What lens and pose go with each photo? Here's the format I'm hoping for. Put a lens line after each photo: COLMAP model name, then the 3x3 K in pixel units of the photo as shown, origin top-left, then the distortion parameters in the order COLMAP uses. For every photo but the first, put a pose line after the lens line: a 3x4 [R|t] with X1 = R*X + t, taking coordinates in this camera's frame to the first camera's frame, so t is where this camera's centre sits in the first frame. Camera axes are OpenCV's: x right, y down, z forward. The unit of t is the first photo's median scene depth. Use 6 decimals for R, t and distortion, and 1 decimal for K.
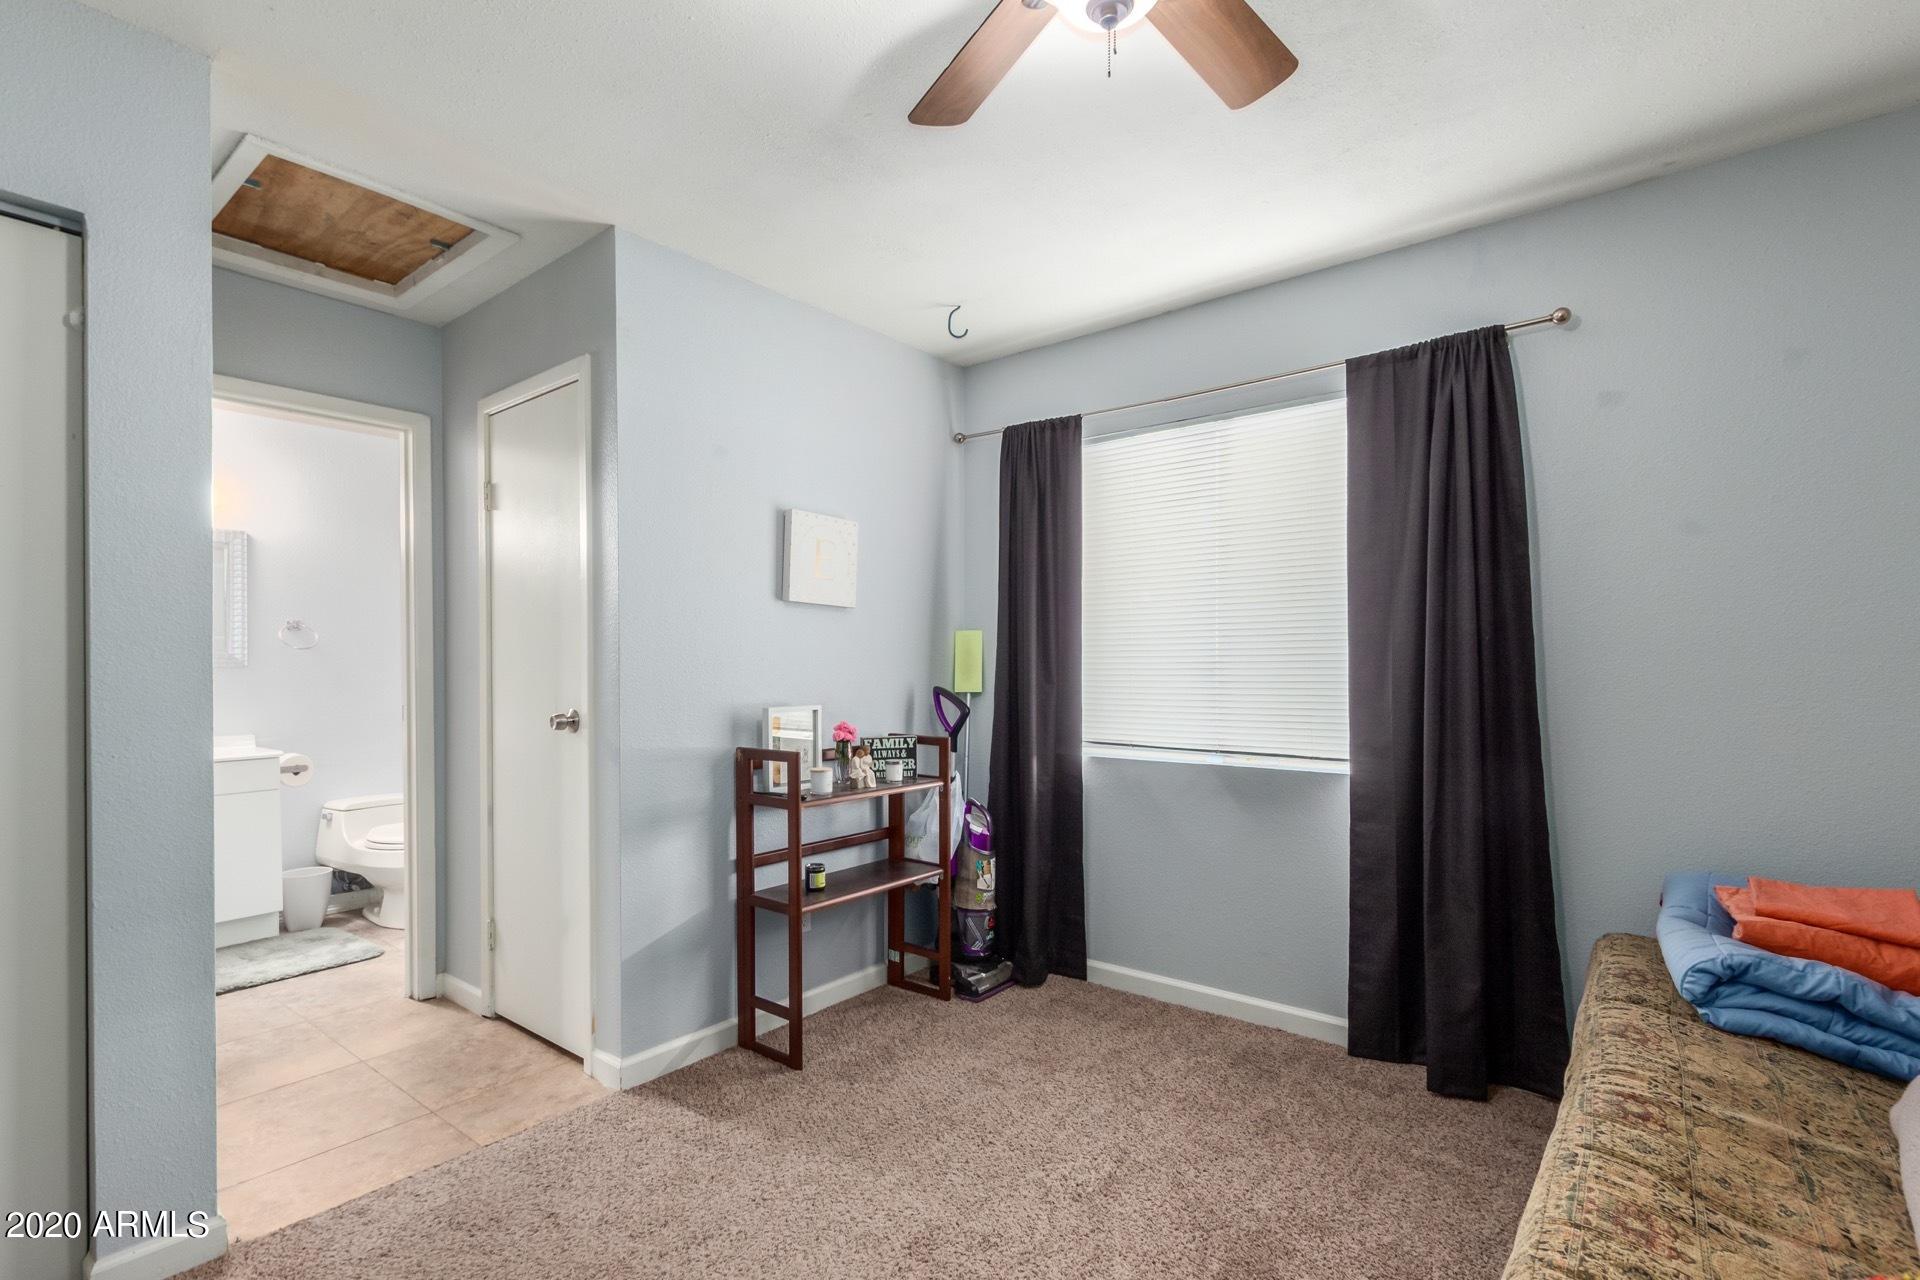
lens RADIAL K [[897.7, 0, 961.3], [0, 897.7, 664.4], [0, 0, 1]] dist [0.001223, 0.000065]
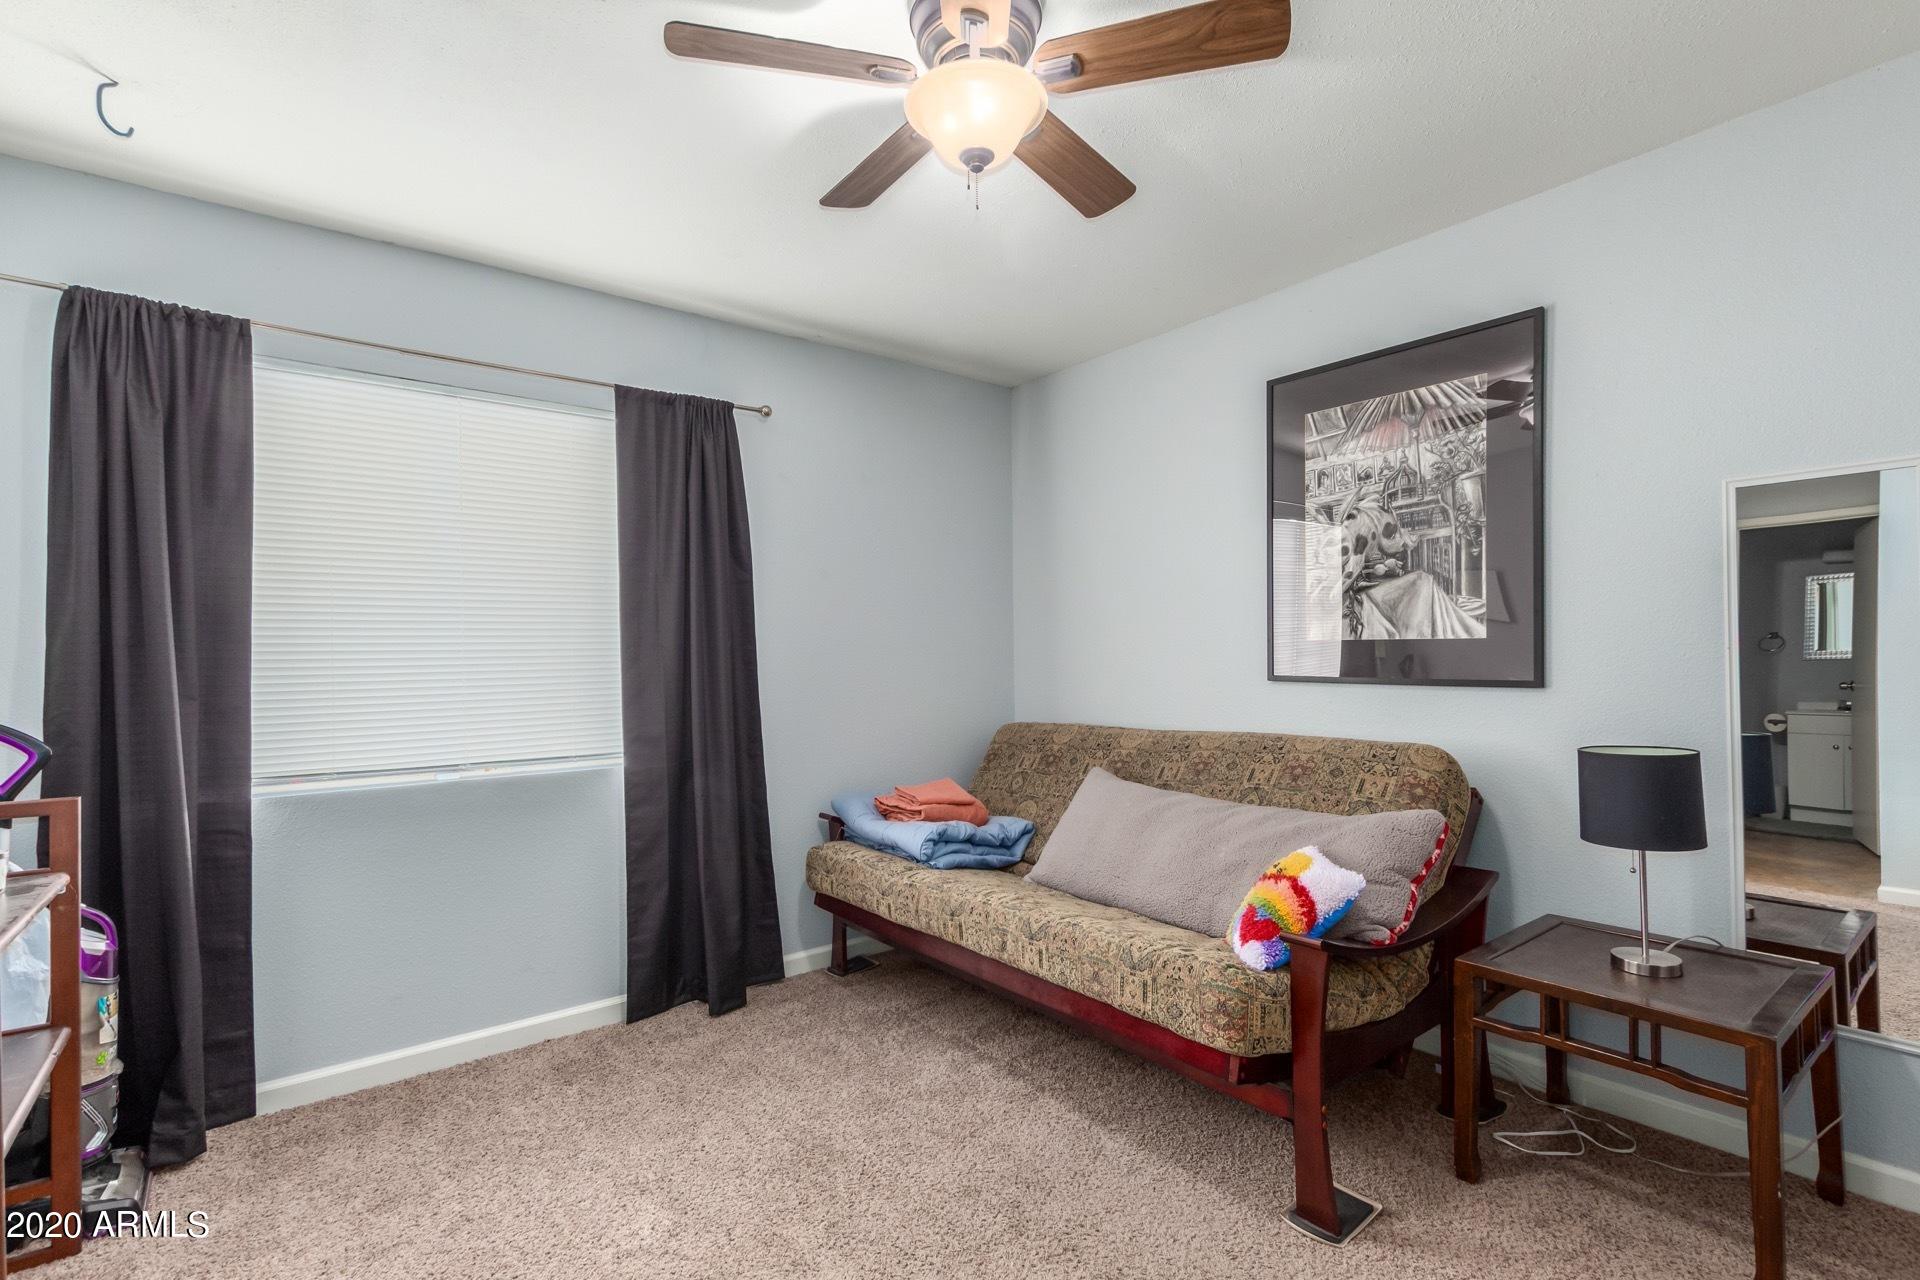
lens RADIAL K [[887.2, 0, 960.3], [0, 887.2, 654.0], [0, 0, 1]] dist [0.002025, 0.000104]
pose [[0.223133, 0.004684, 0.974777, -0.488916], [0.014824, 0.999857, -0.008198, 0.000704], [-0.974675, 0.016279, 0.223032, 0.337437]]
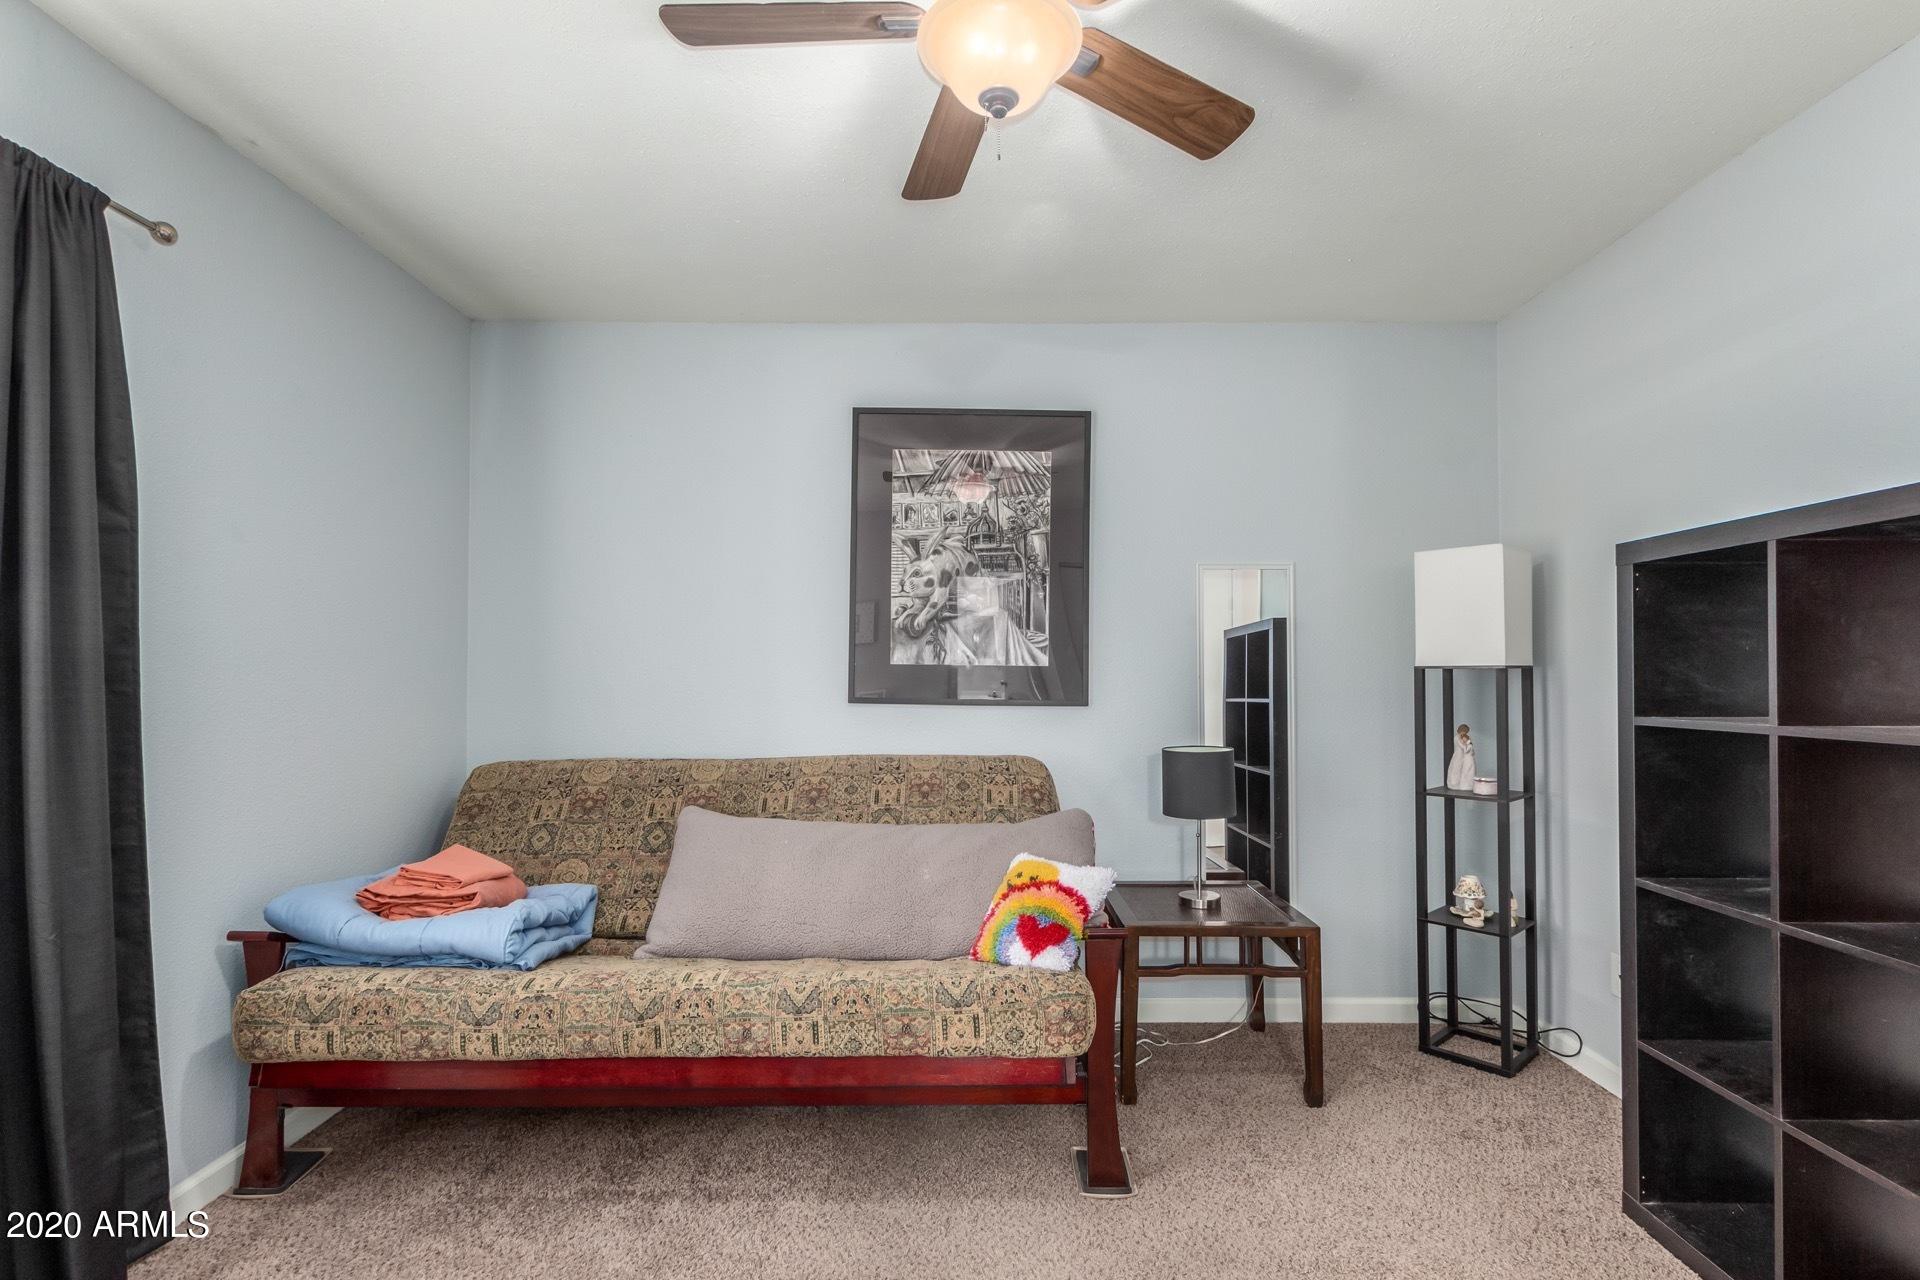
lens RADIAL K [[897.7, 0, 961.3], [0, 897.7, 664.4], [0, 0, 1]] dist [0.001223, 0.000065]
pose [[-0.629999, 0.013364, 0.776481, -0.302008], [0.002384, 0.999880, -0.015275, -0.000223], [-0.776592, -0.007773, -0.629956, 0.784055]]
